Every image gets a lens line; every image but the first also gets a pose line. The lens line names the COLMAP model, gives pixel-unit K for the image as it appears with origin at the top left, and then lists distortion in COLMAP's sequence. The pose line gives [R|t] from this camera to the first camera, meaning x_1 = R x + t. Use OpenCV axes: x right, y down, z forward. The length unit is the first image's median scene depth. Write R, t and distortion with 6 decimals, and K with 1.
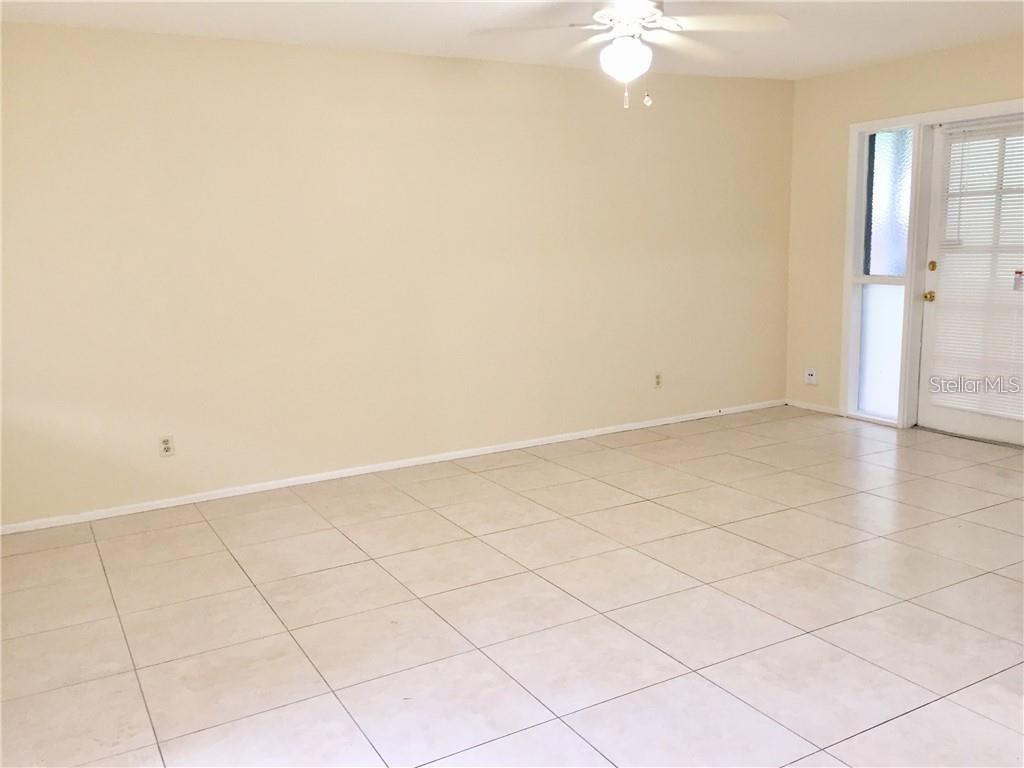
lens RADIAL K [[887.9, 0, 507.7], [0, 887.9, 386.1], [0, 0, 1]] dist [0.058018, -0.075218]
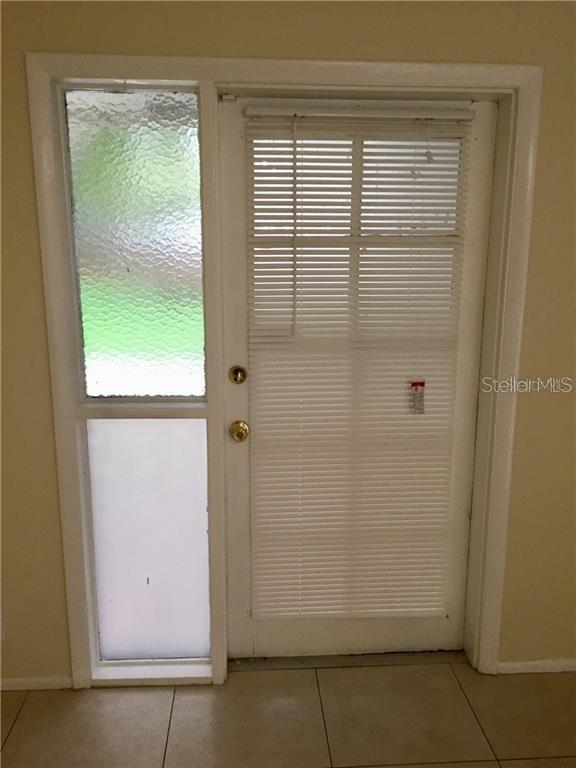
lens RADIAL K [[665.9, 0, 288.2], [0, 665.9, 388.0], [0, 0, 1]] dist [0.058018, -0.075218]
pose [[0.430065, -0.152354, 0.889850, 0.145662], [0.137057, 0.985251, 0.102448, -0.171062], [-0.892334, 0.077902, 0.444603, 0.842611]]
